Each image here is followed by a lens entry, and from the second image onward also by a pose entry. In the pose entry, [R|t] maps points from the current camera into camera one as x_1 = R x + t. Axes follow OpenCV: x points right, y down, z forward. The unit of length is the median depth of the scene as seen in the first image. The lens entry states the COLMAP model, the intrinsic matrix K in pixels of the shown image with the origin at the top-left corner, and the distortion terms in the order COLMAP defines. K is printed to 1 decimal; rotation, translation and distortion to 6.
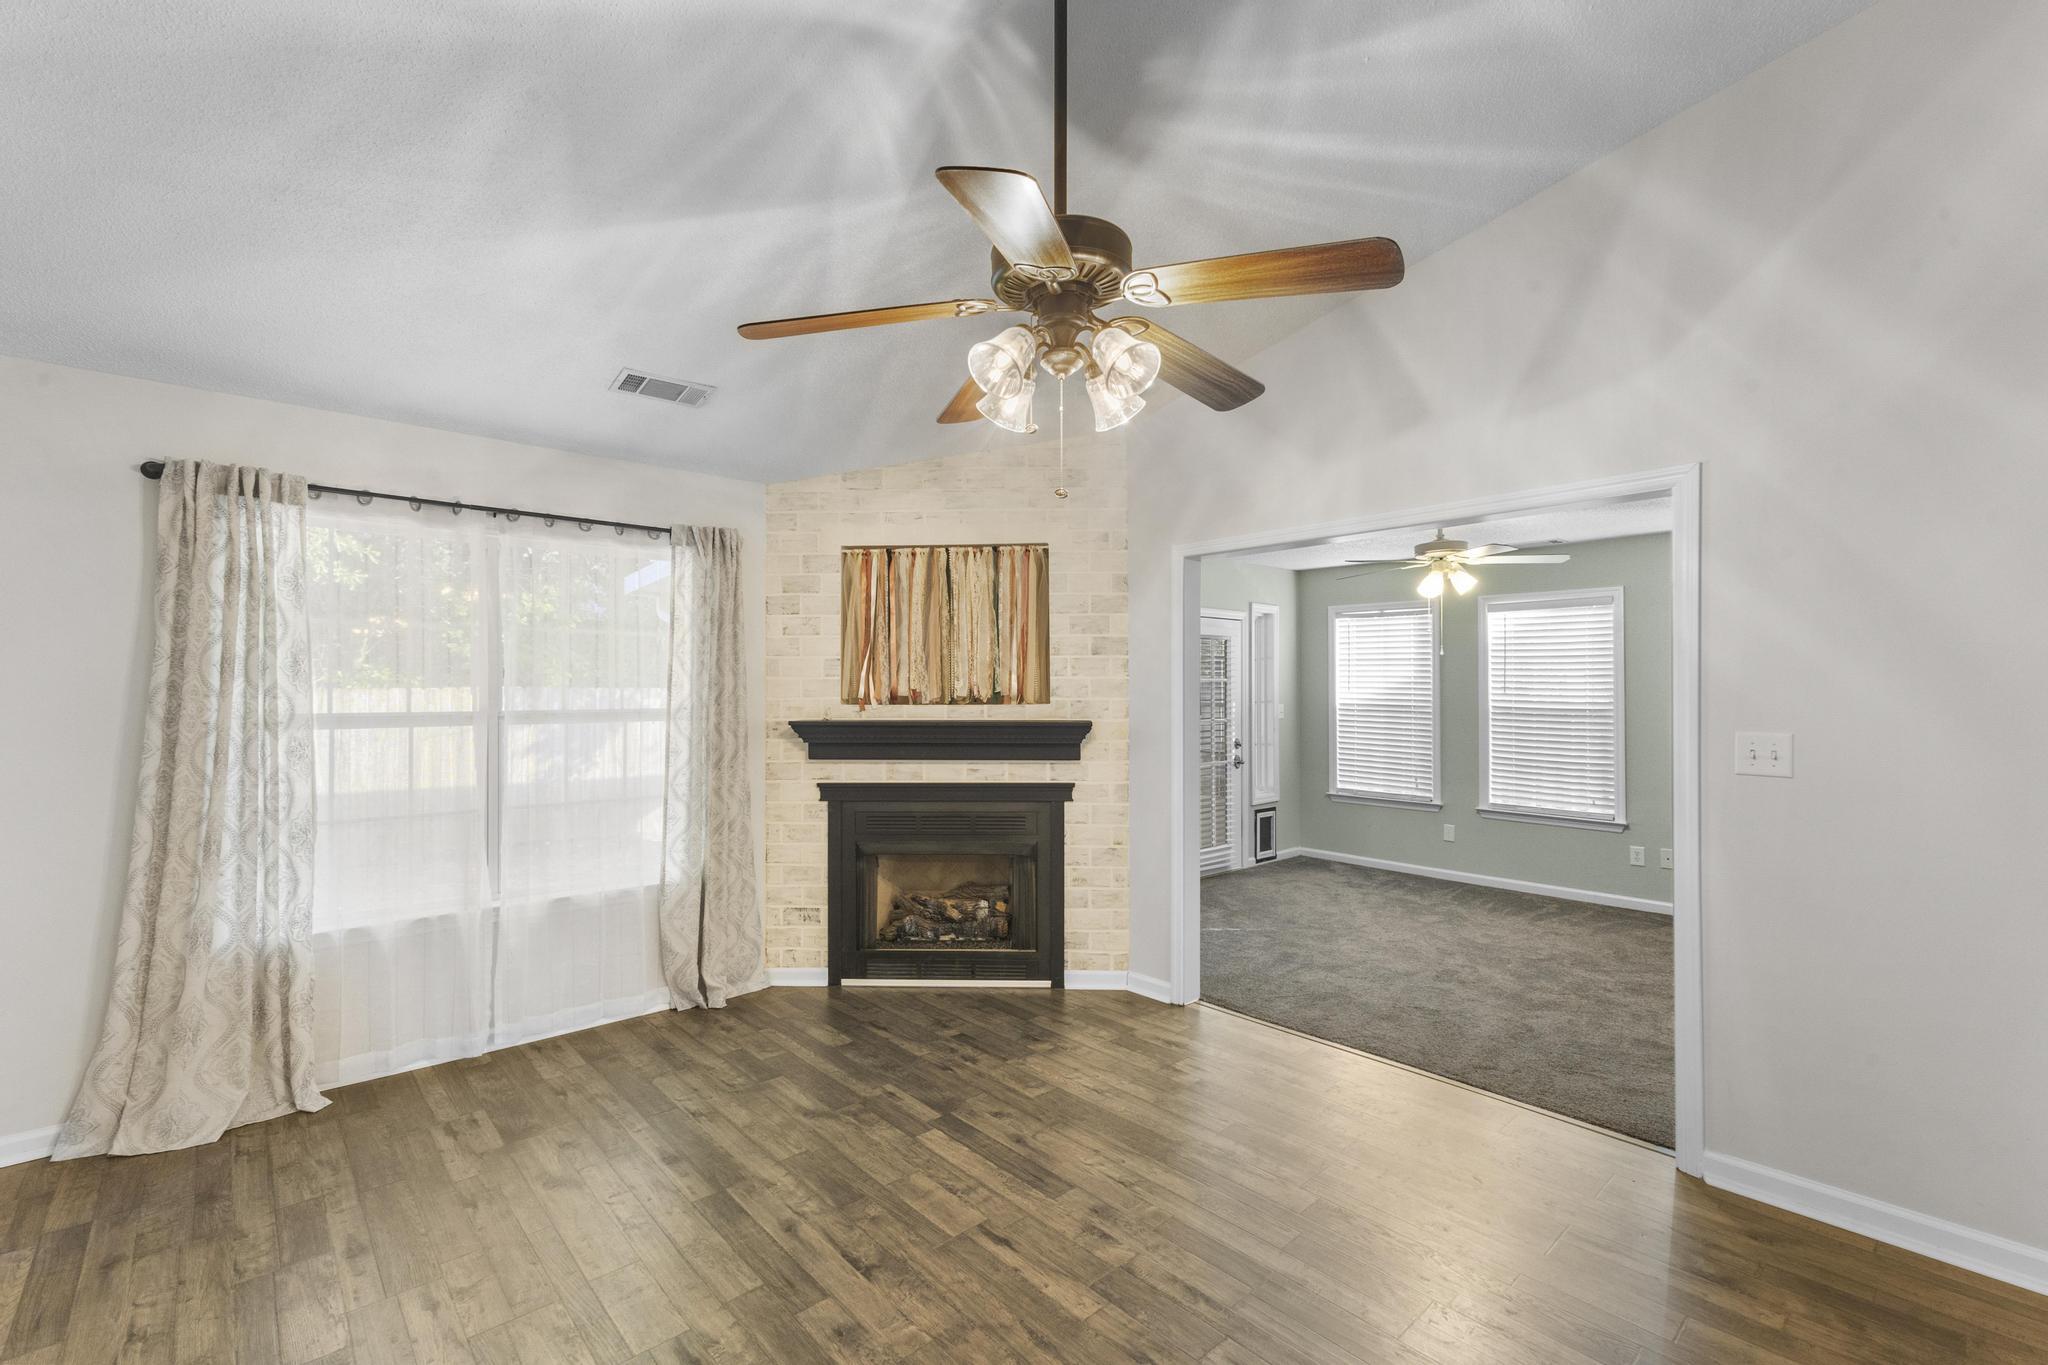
lens RADIAL K [[887.5, 0, 1027.4], [0, 887.5, 684.8], [0, 0, 1]] dist [0.012718, -0.002748]
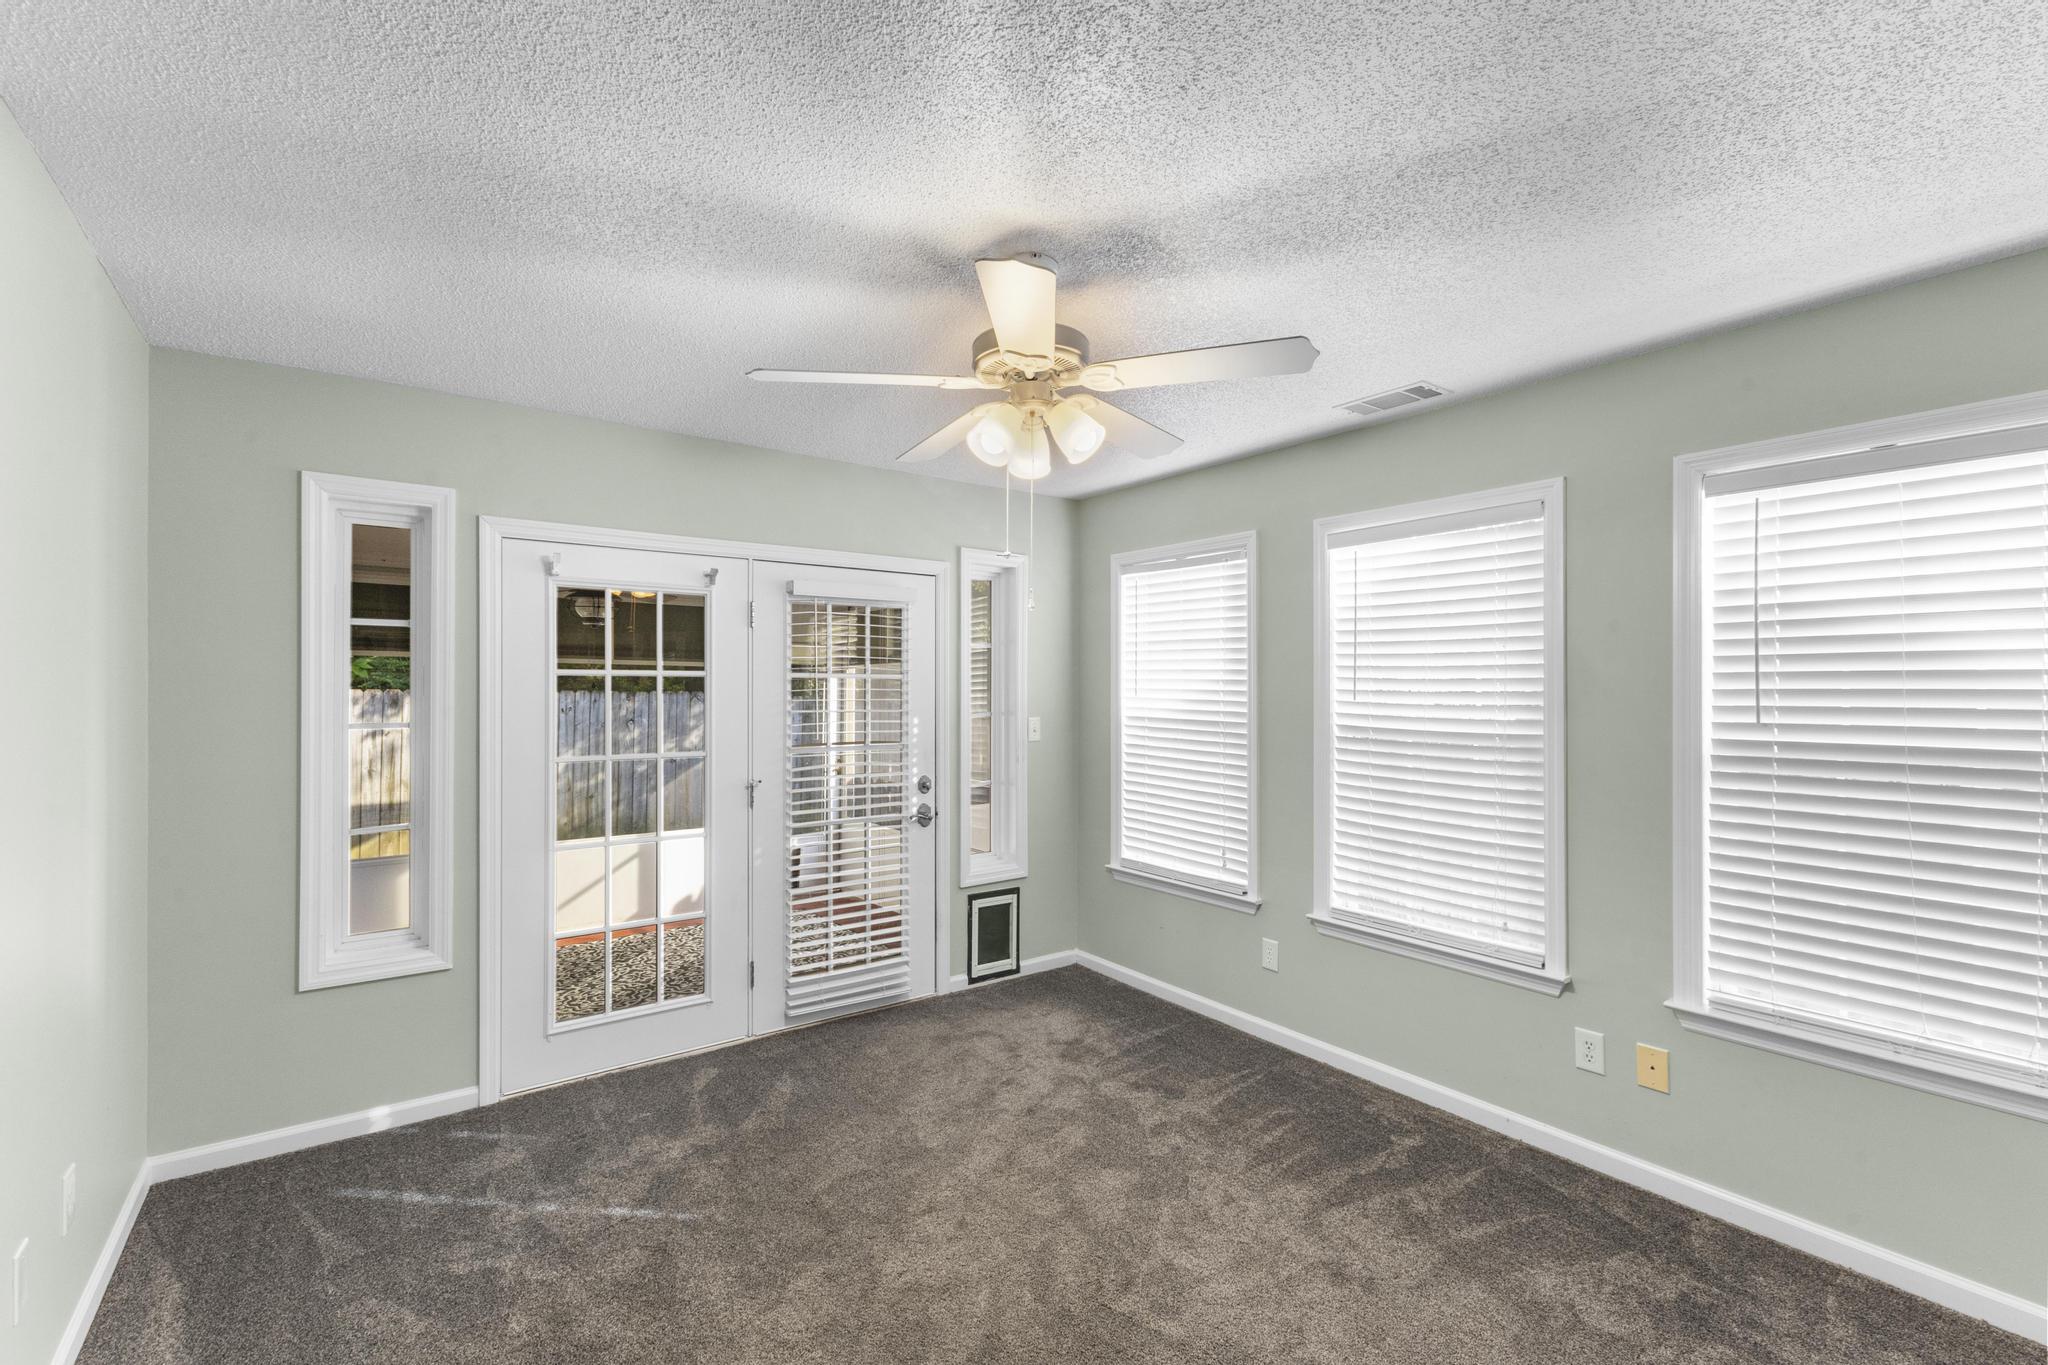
lens RADIAL K [[887.5, 0, 1030.6], [0, 887.5, 693.5], [0, 0, 1]] dist [0.012718, -0.002748]
pose [[0.995043, 0.001617, -0.099436, 0.596575], [-0.000475, 0.999934, 0.011507, -0.001950], [0.099448, -0.011403, 0.994977, 0.689140]]
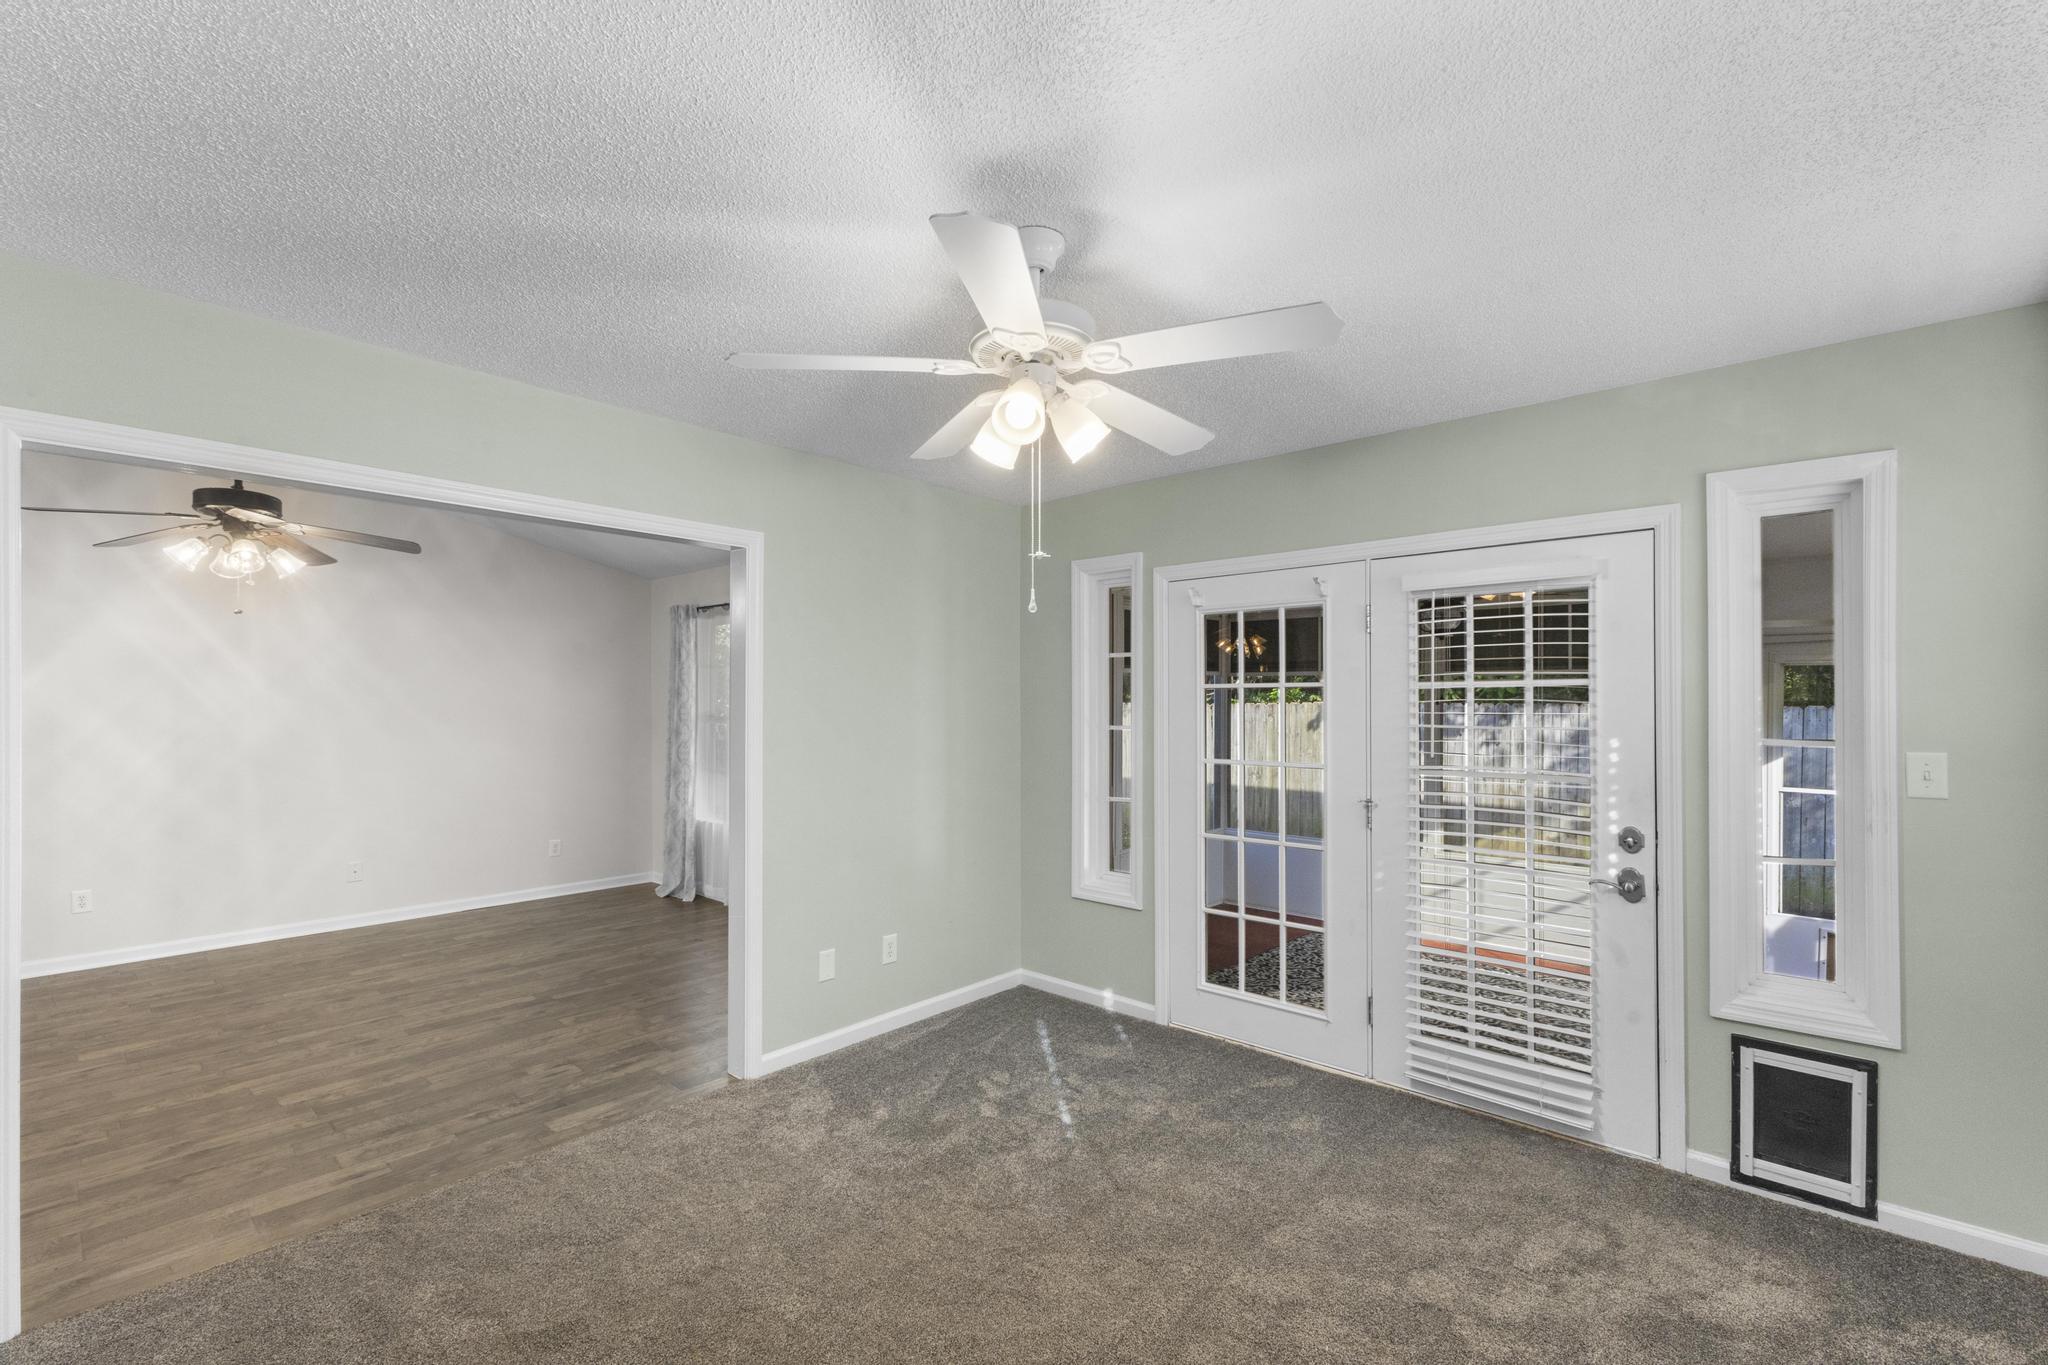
lens RADIAL K [[887.5, 0, 1010.1], [0, 887.5, 695.0], [0, 0, 1]] dist [0.012718, -0.002748]
pose [[0.098104, -0.009210, -0.995134, 0.995940], [0.006912, 0.999939, -0.008573, 0.004110], [0.995152, -0.006037, 0.098161, 1.116434]]
